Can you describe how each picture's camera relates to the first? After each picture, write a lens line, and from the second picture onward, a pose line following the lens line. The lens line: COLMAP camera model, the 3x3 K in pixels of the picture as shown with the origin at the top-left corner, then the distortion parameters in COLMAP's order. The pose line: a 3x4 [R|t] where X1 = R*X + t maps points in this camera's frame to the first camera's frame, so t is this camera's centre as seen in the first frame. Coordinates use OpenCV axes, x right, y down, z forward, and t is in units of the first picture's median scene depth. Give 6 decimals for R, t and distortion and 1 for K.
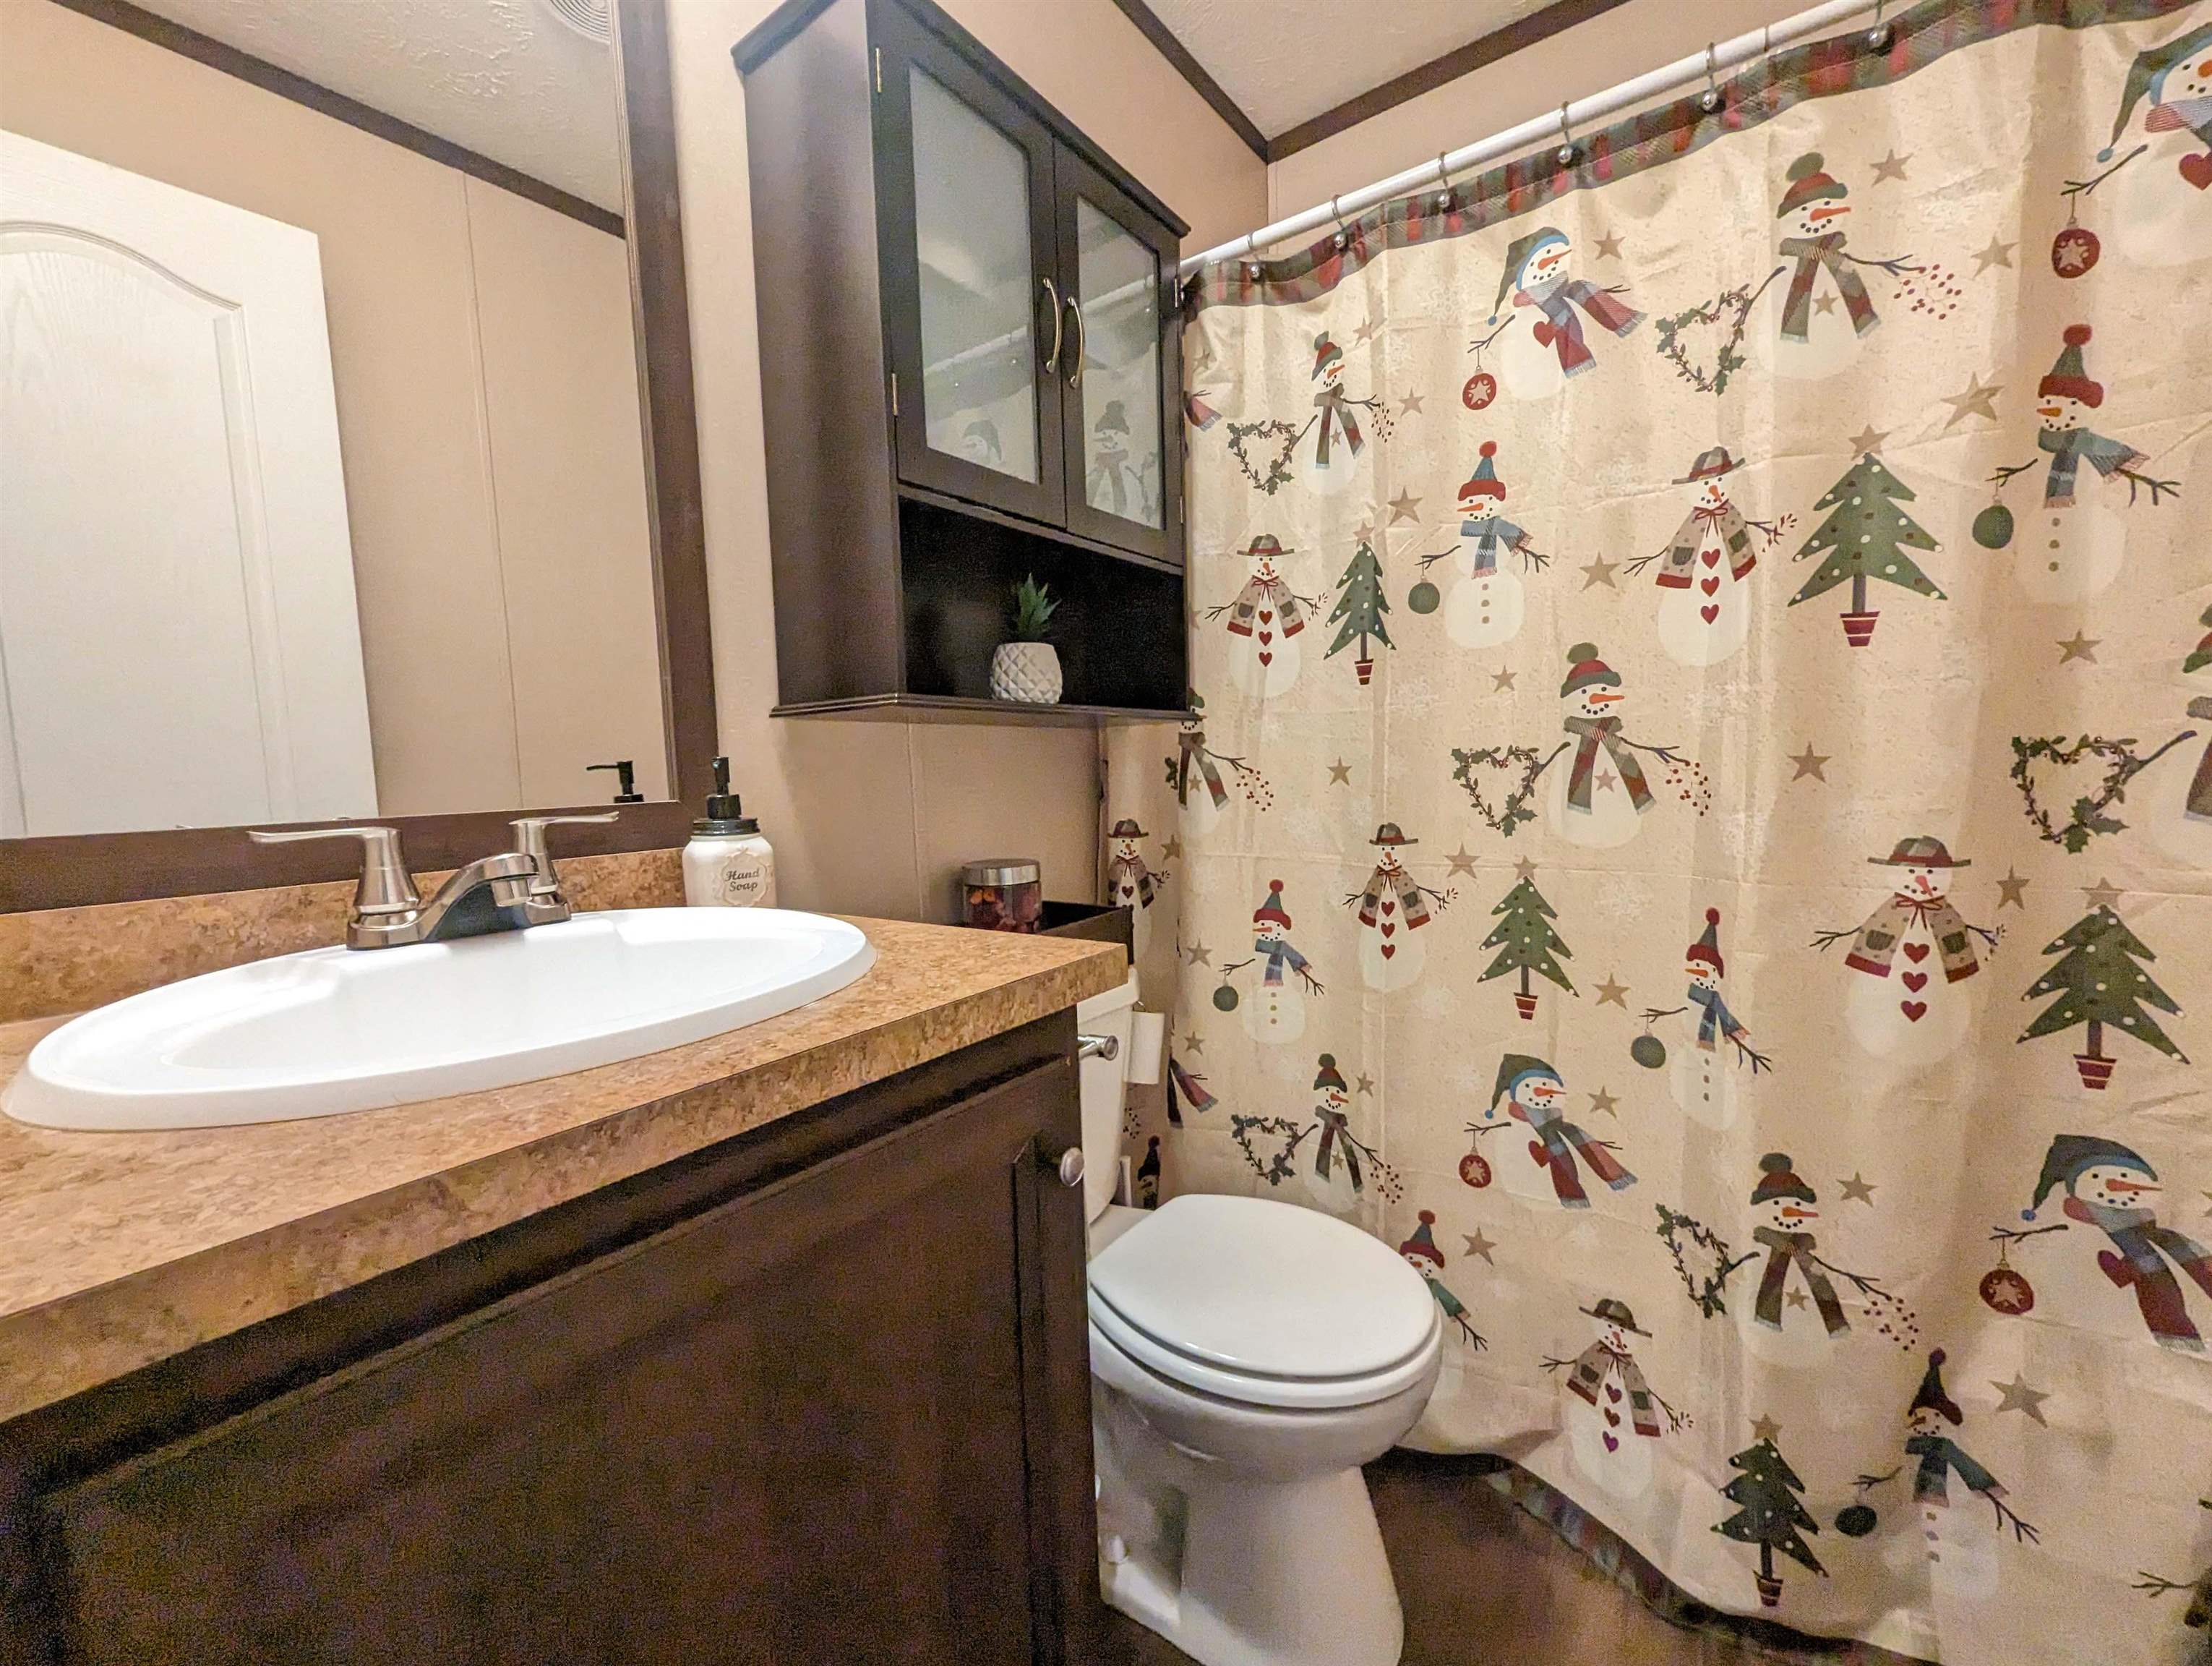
lens RADIAL K [[923.1, 0, 1102.9], [0, 923.1, 840.0], [0, 0, 1]] dist [0.003785, -0.002013]
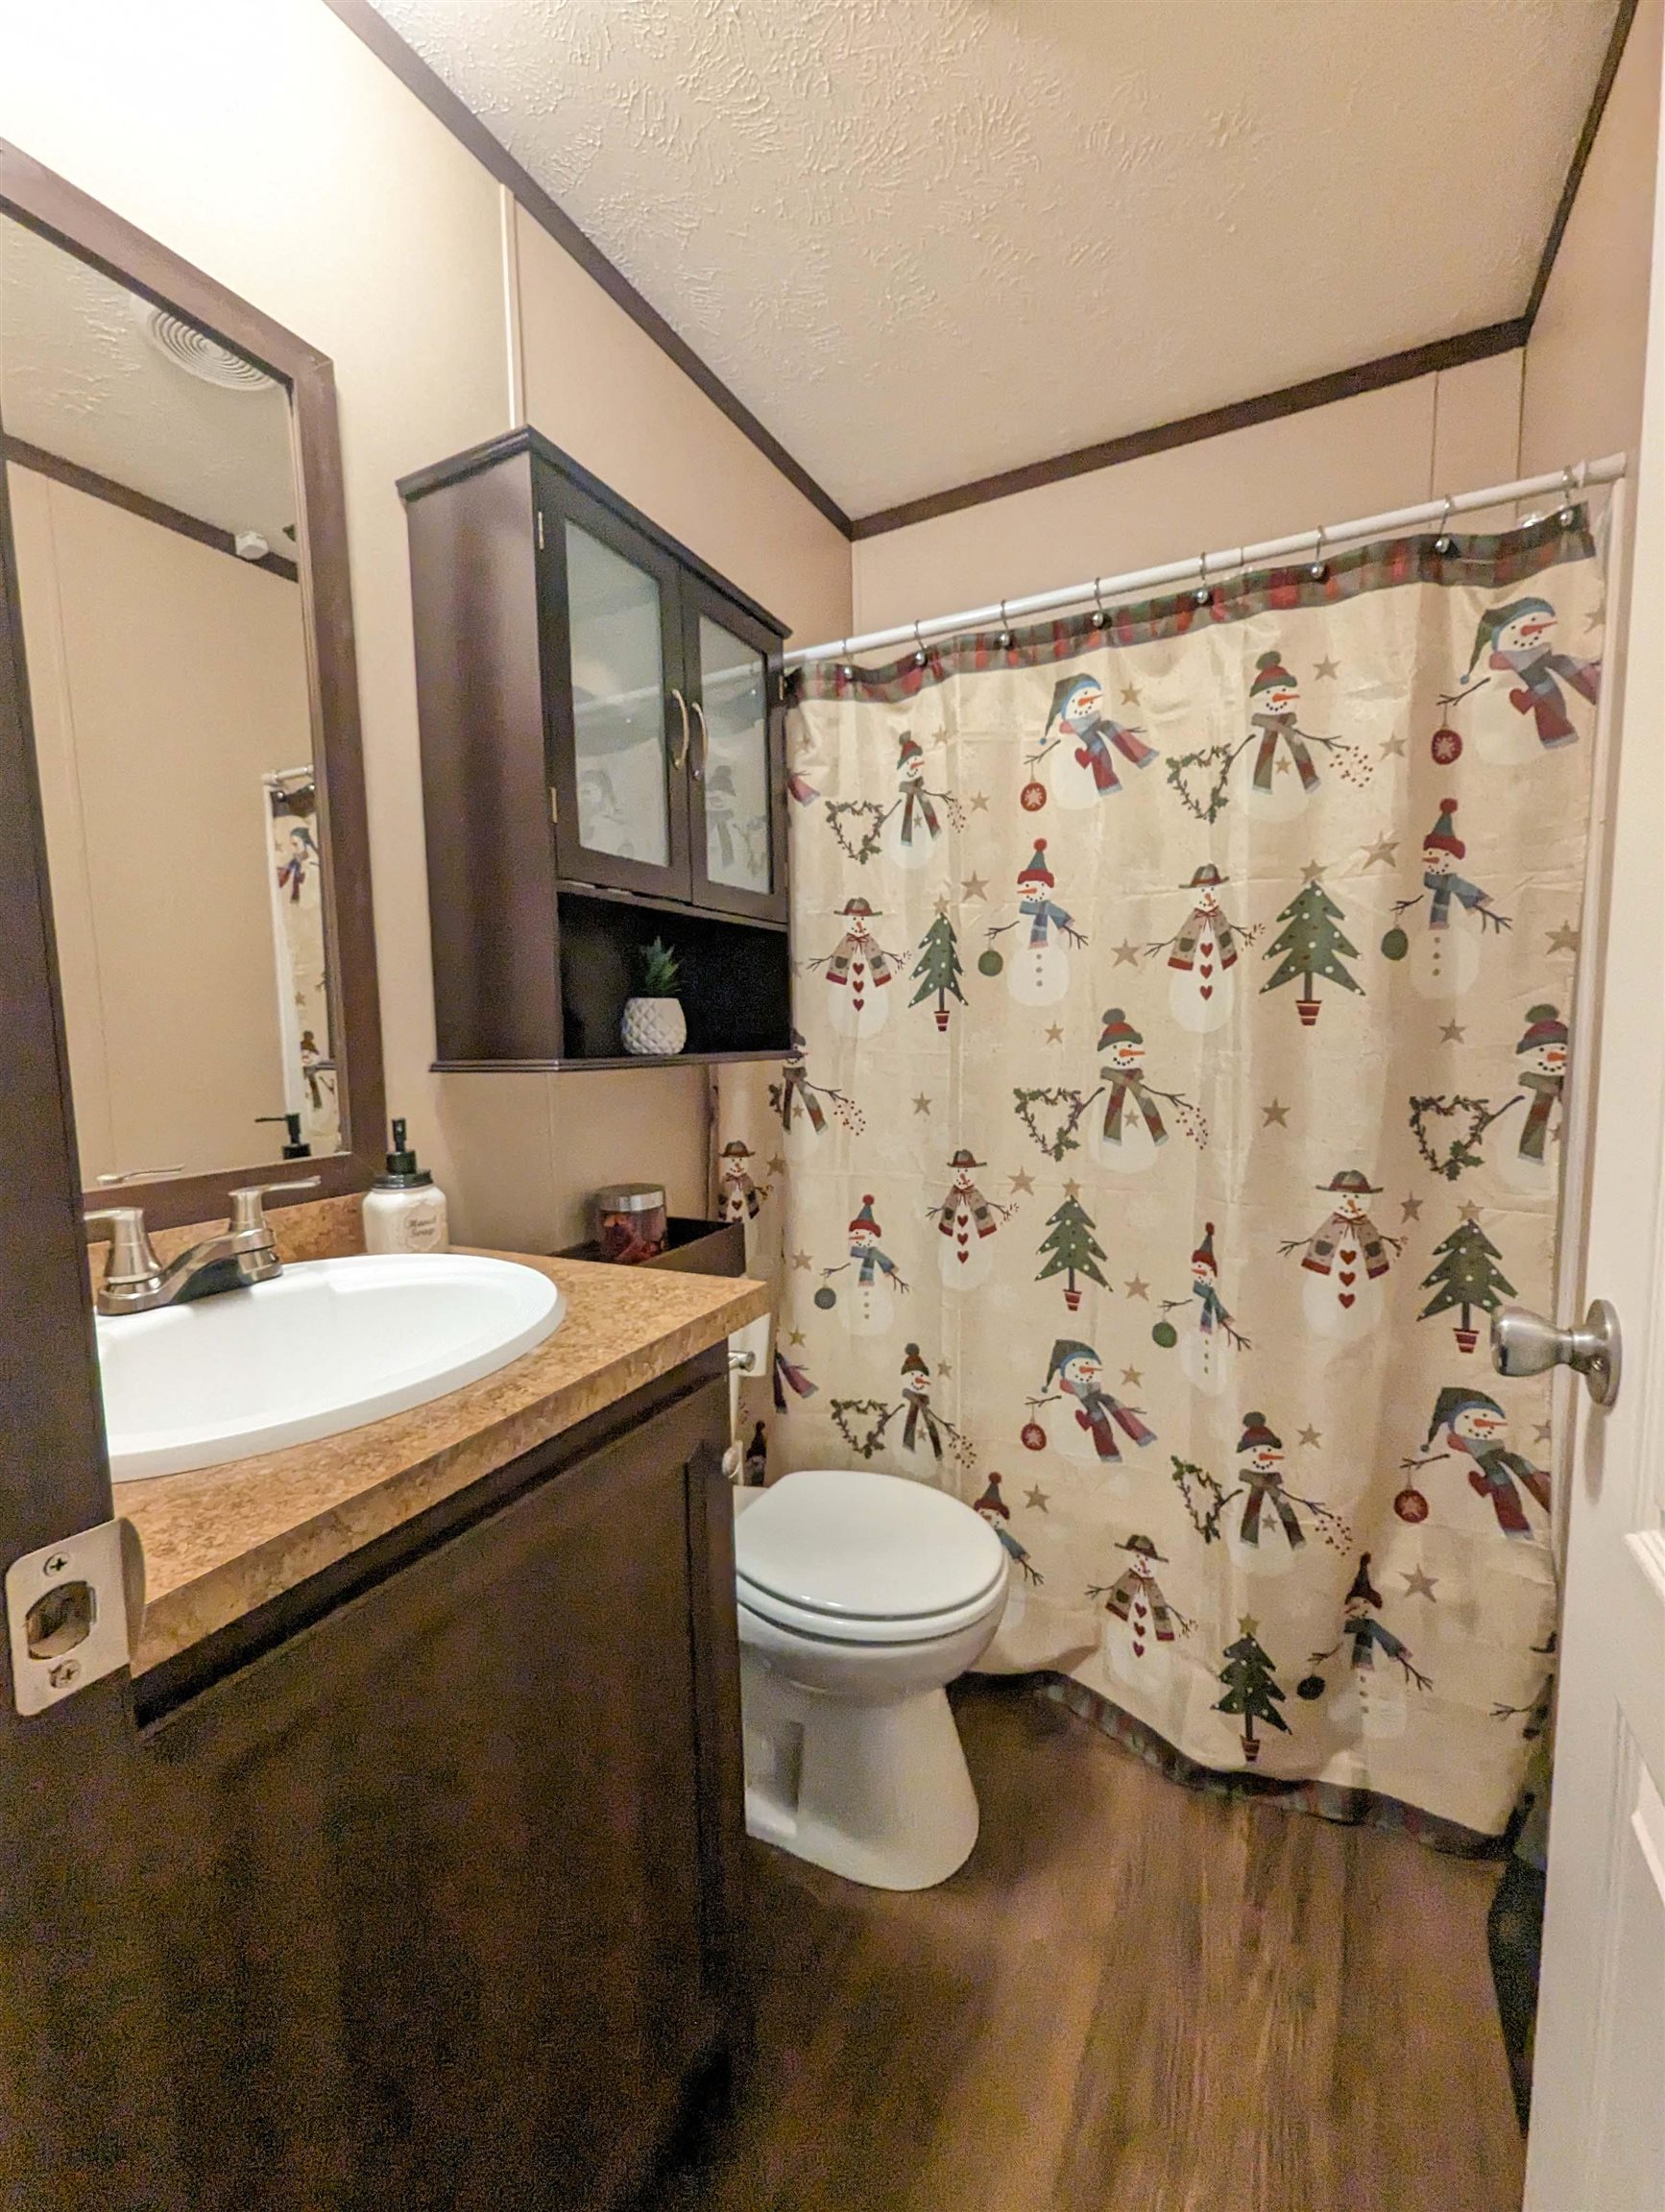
lens RADIAL K [[923.0, 0, 819.2], [0, 923.0, 1117.1], [0, 0, 1]] dist [0.003785, -0.002013]
pose [[0.988053, -0.007302, 0.153939, -0.068695], [0.006426, 0.999960, 0.006187, -0.084610], [-0.153978, -0.005124, 0.988061, -0.179270]]
